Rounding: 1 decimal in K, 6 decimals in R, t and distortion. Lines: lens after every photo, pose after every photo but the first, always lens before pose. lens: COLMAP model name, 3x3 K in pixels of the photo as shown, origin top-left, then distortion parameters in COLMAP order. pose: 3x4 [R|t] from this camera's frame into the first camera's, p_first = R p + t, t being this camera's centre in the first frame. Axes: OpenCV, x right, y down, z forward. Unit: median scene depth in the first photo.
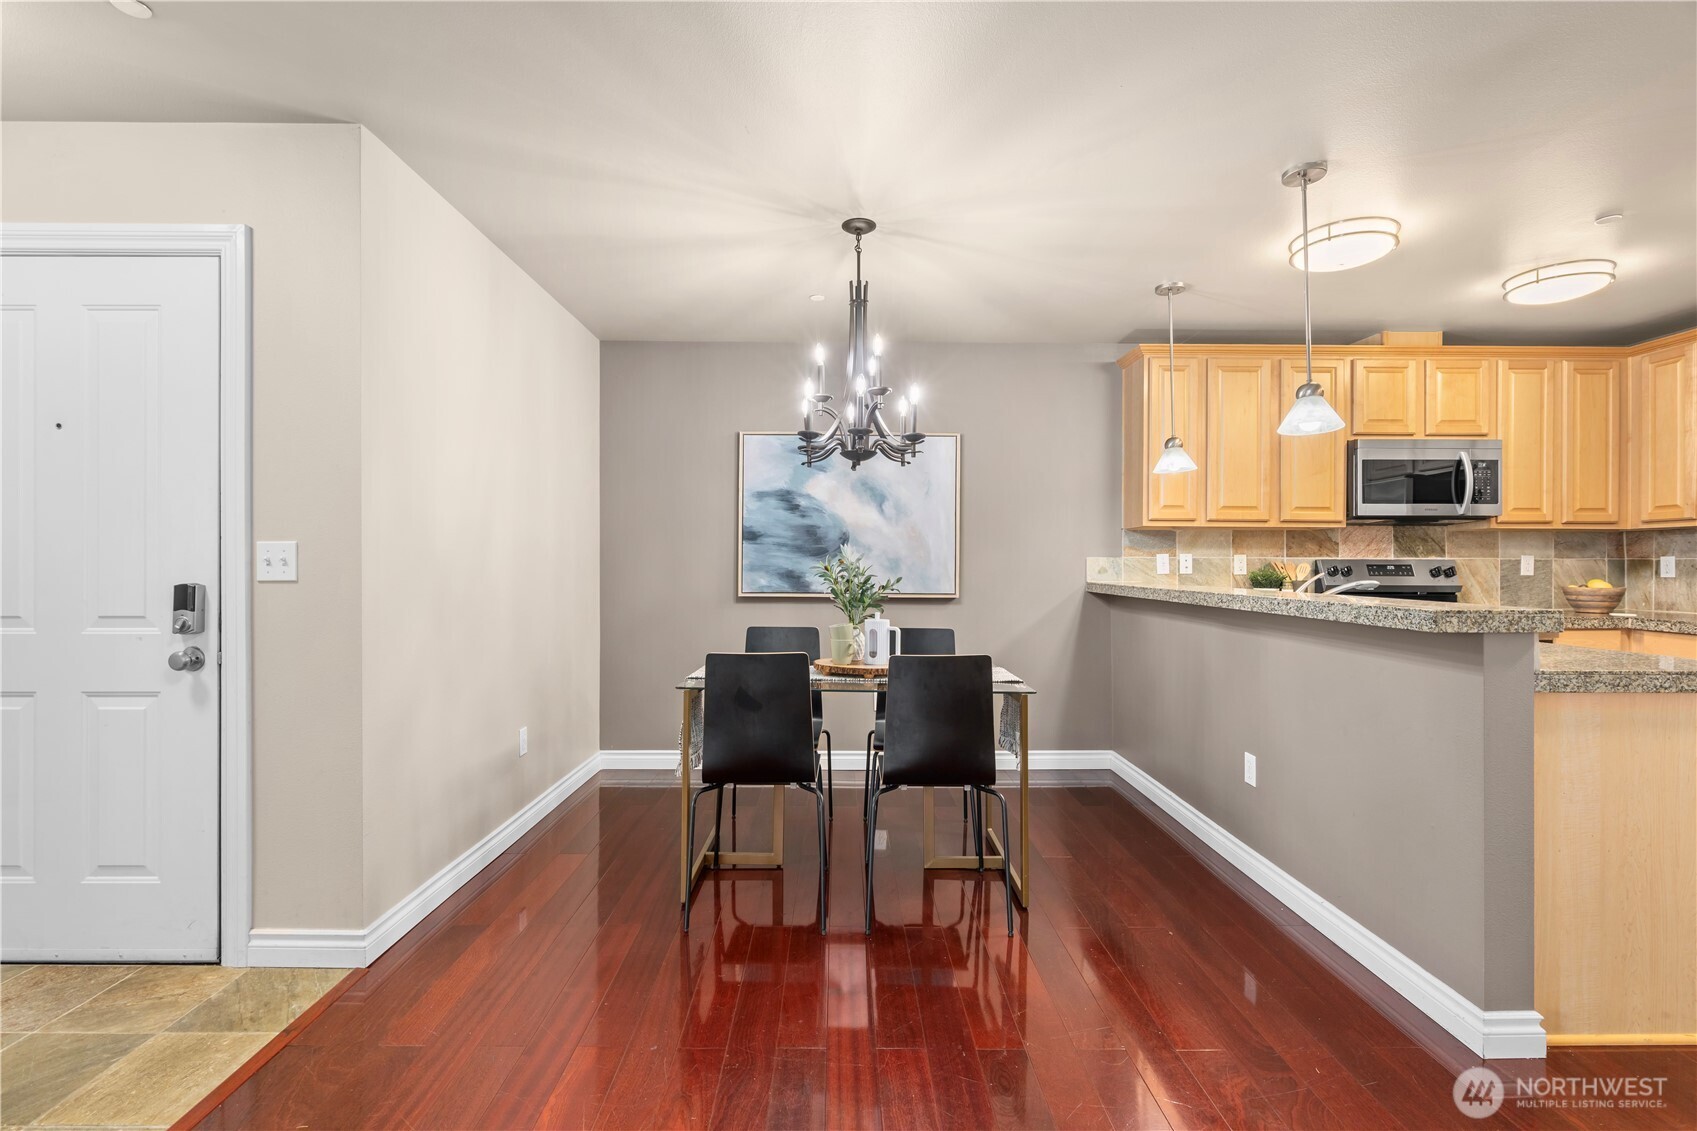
lens RADIAL K [[766.4, 0, 849.3], [0, 766.4, 573.5], [0, 0, 1]] dist [-0.001592, 0.001288]
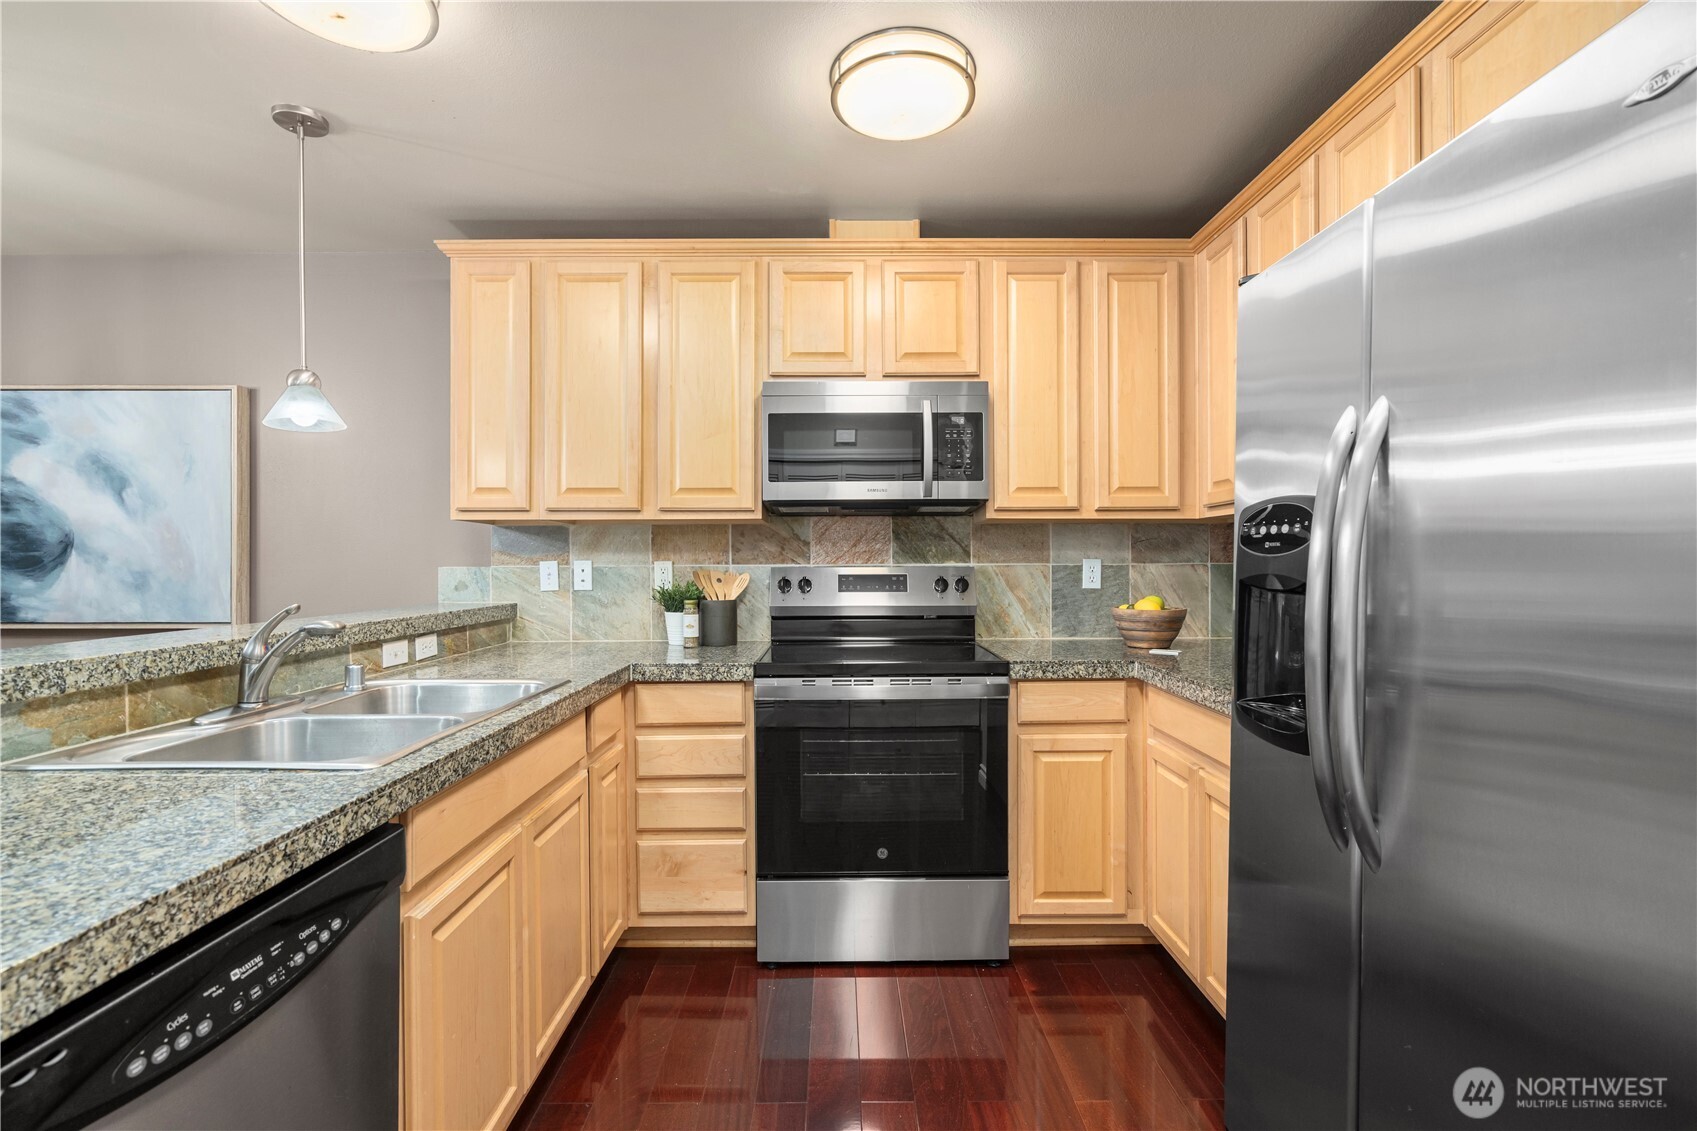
lens RADIAL K [[766.4, 0, 841.0], [0, 766.4, 572.8], [0, 0, 1]] dist [-0.001592, 0.001288]
pose [[0.999956, -0.007875, -0.005141, 0.678875], [0.007868, 0.999968, -0.001485, -0.012477], [0.005153, 0.001444, 0.999986, 0.327726]]
